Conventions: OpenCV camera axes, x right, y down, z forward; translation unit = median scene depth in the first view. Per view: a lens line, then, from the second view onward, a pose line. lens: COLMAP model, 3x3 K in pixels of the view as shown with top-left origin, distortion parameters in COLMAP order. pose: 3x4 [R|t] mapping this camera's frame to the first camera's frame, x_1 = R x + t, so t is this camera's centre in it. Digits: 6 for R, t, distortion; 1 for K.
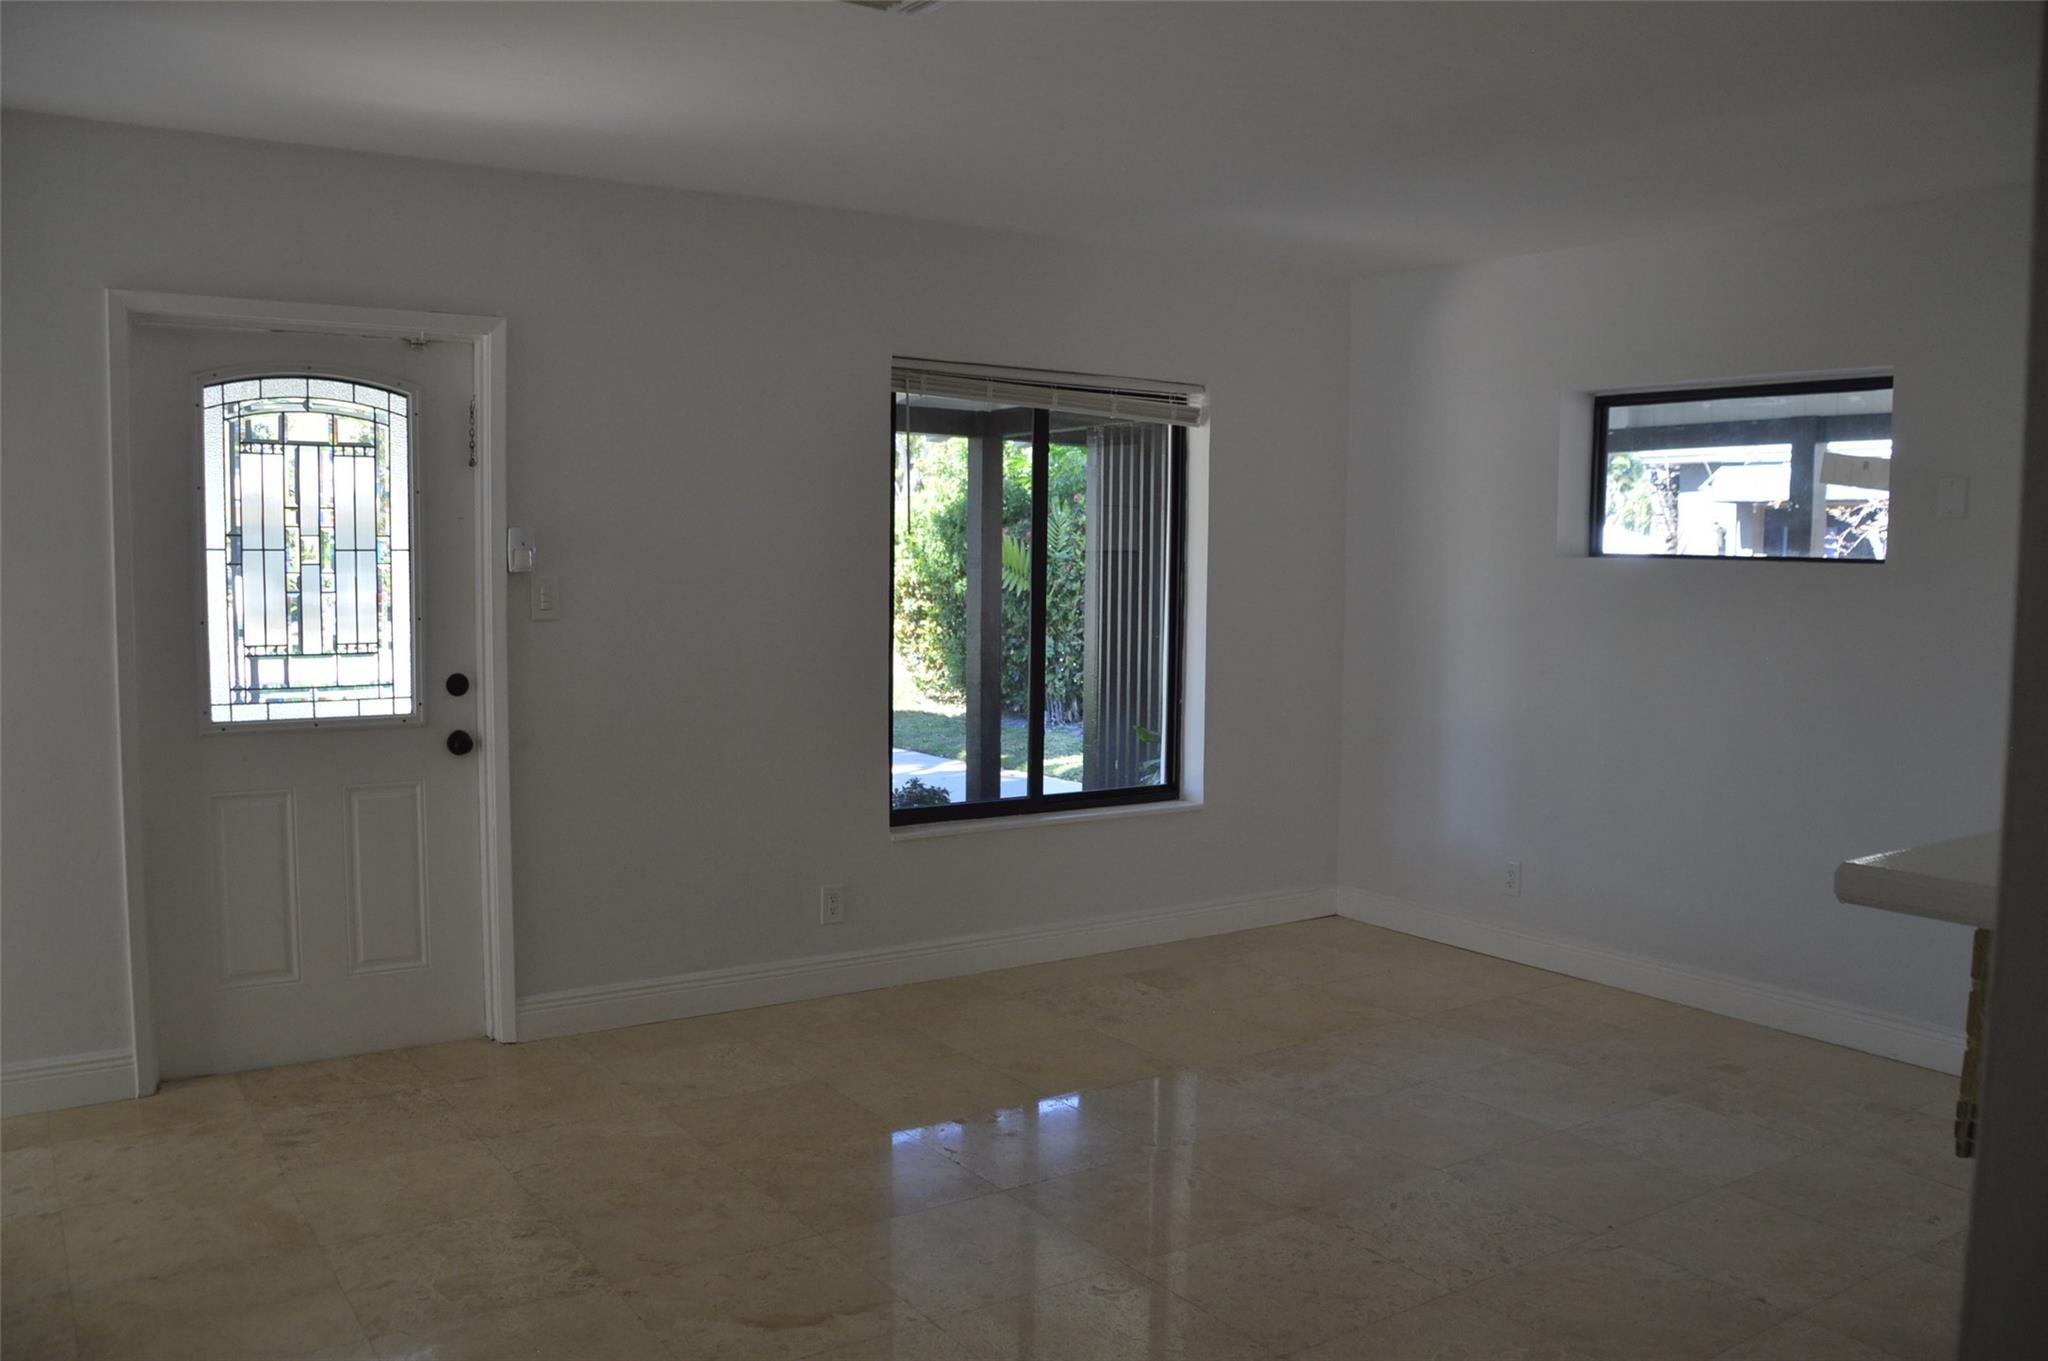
lens RADIAL K [[1610.3, 0, 1026.9], [0, 1610.3, 698.1], [0, 0, 1]] dist [-0.151510, 0.092309]
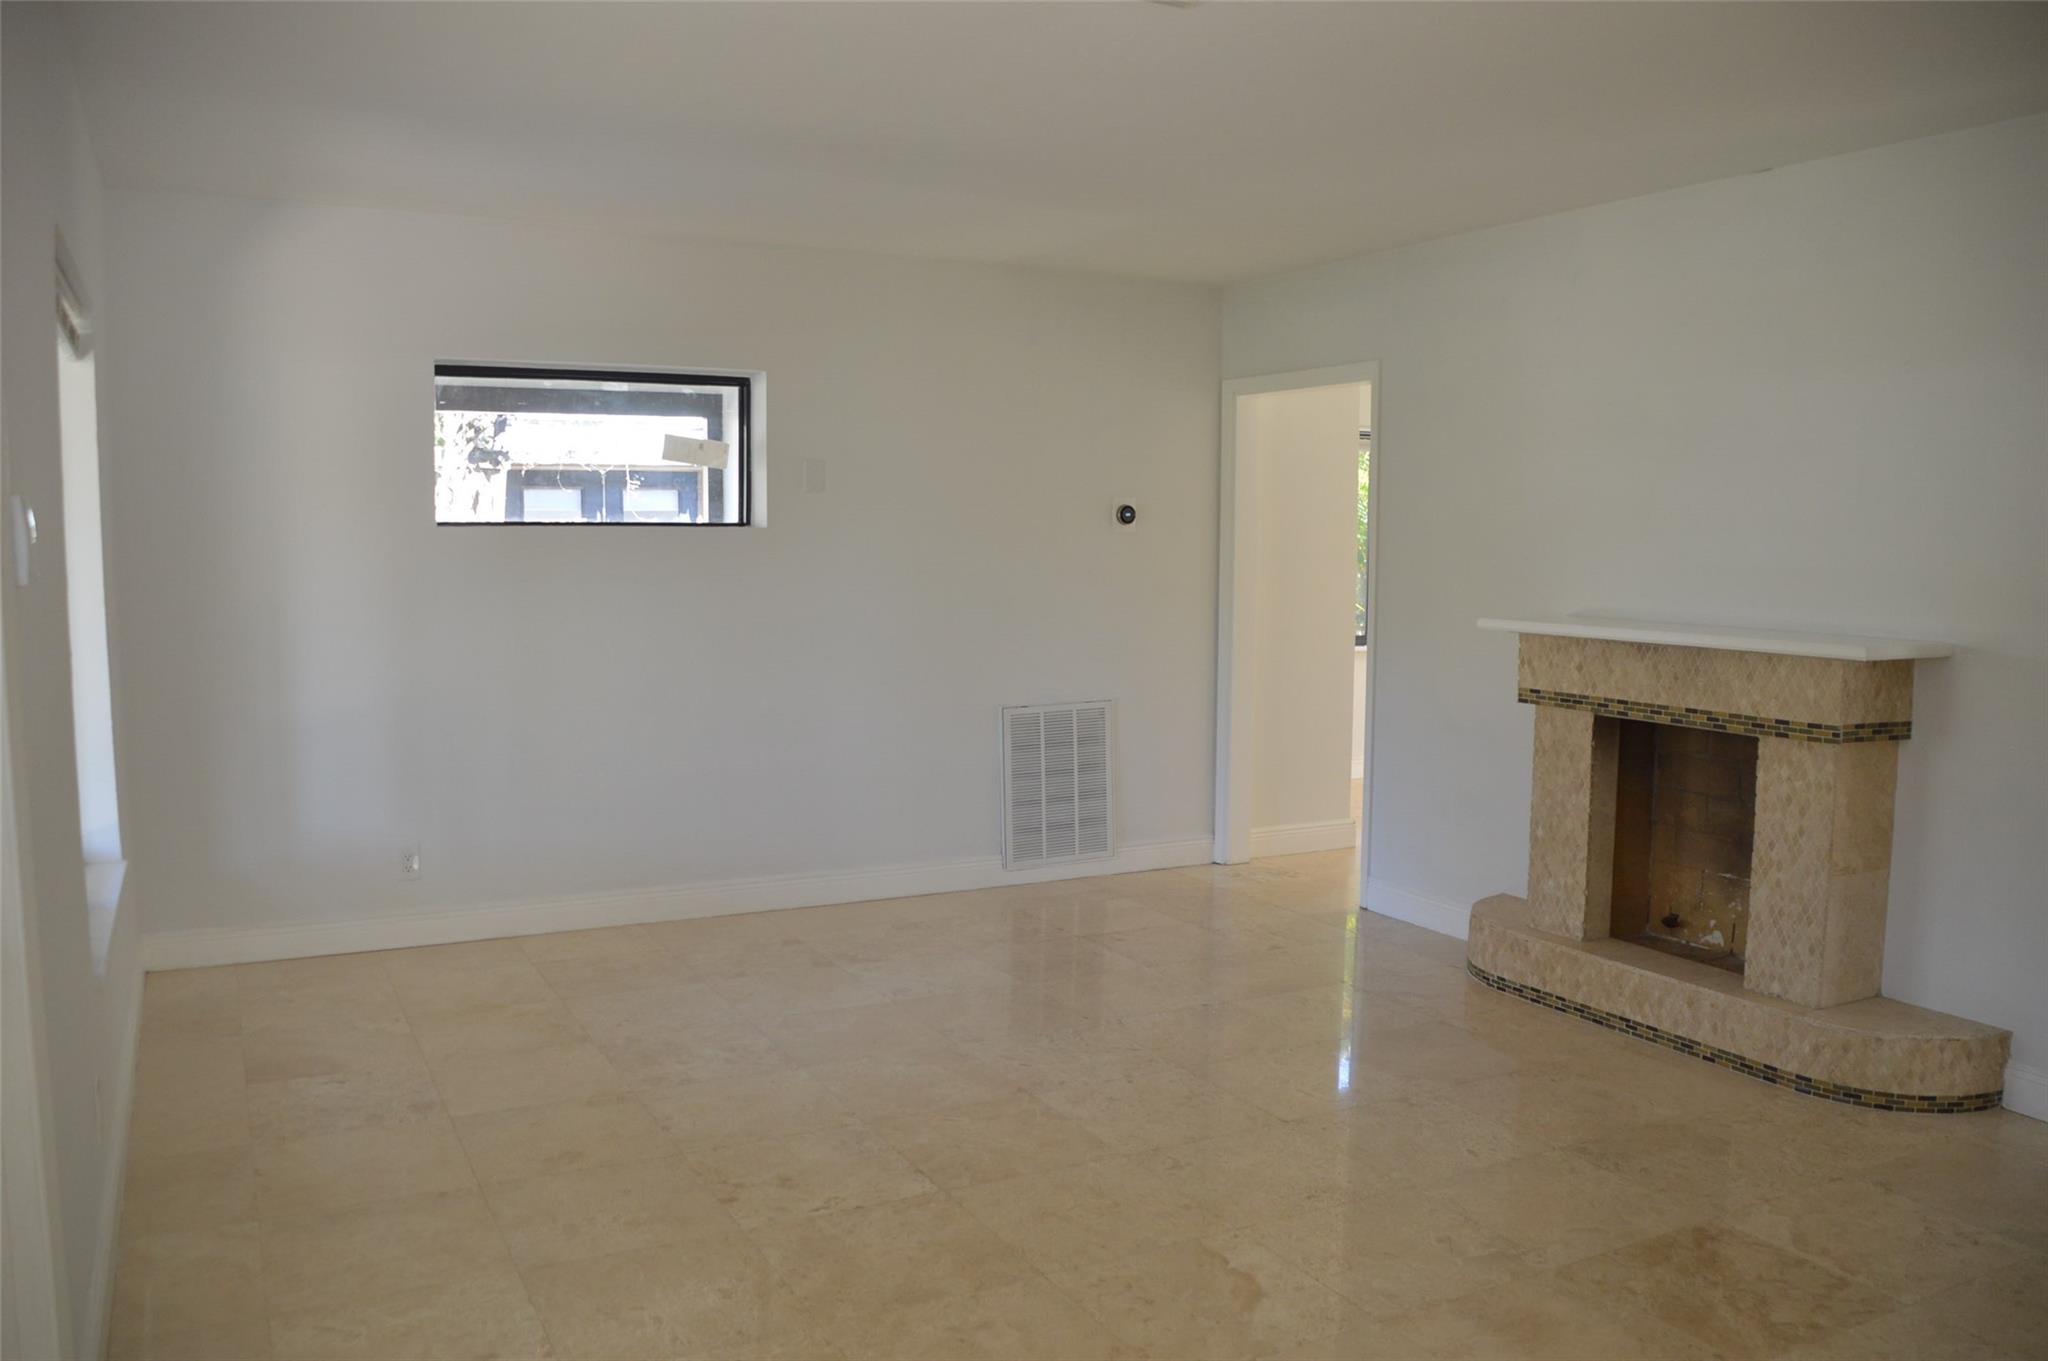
lens RADIAL K [[1610.3, 0, 1026.9], [0, 1610.3, 698.1], [0, 0, 1]] dist [-0.151510, 0.092309]
pose [[0.115525, -0.114913, 0.986635, -0.693392], [0.085627, 0.990740, 0.105365, -0.063793], [-0.989607, 0.072311, 0.124295, 0.601450]]
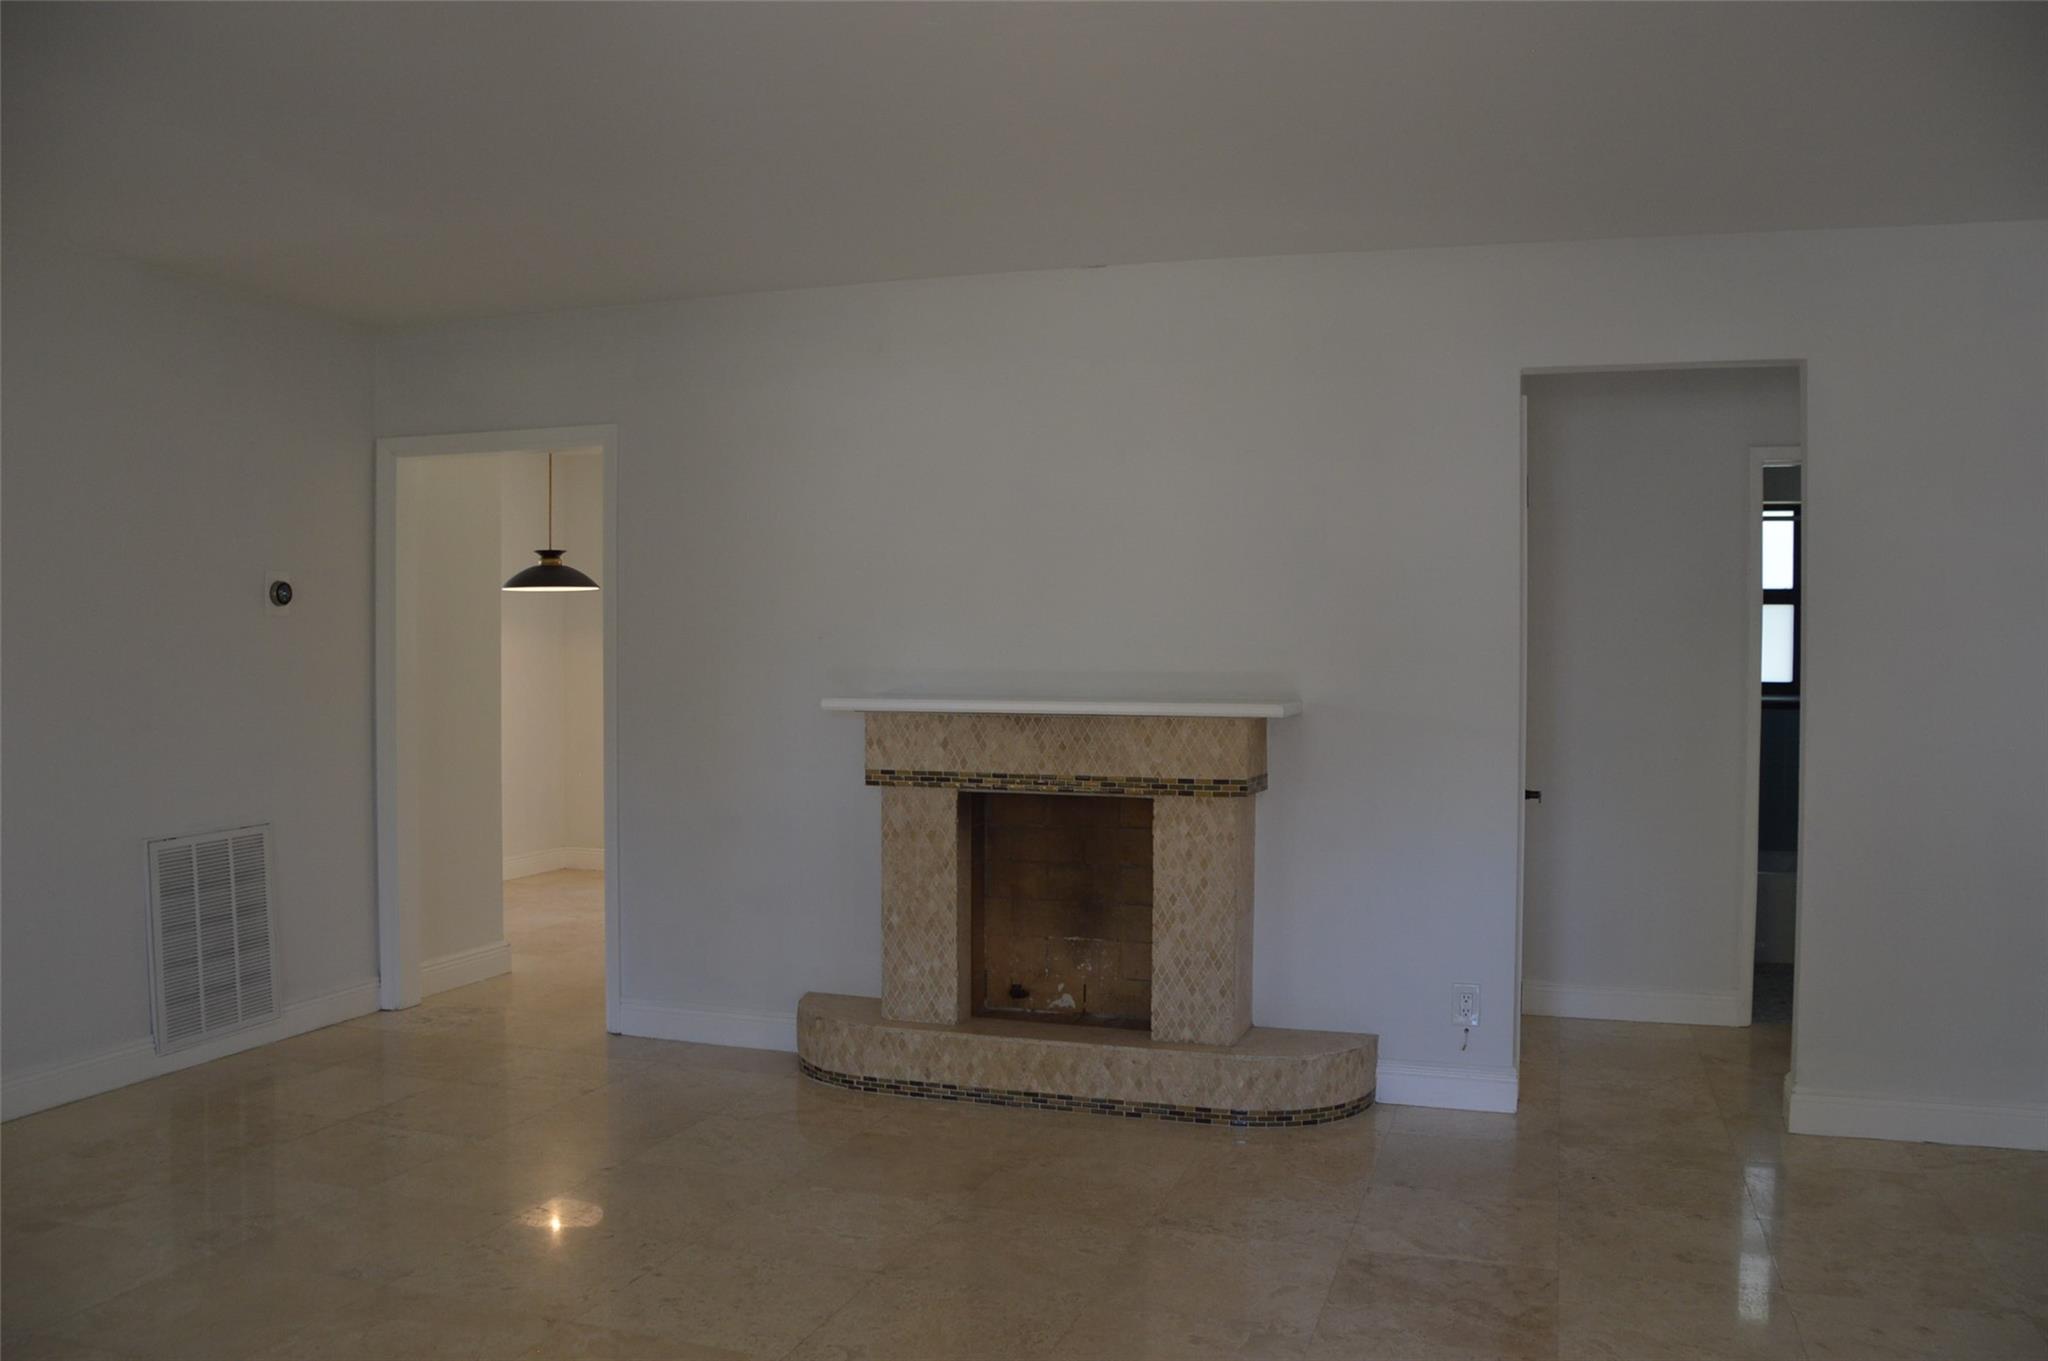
lens RADIAL K [[1610.3, 0, 1026.9], [0, 1610.3, 698.1], [0, 0, 1]] dist [-0.151510, 0.092309]
pose [[-0.604675, -0.038955, 0.795519, -0.485973], [0.059277, 0.993832, 0.093723, -0.065804], [-0.794263, 0.103828, -0.598636, 0.926843]]
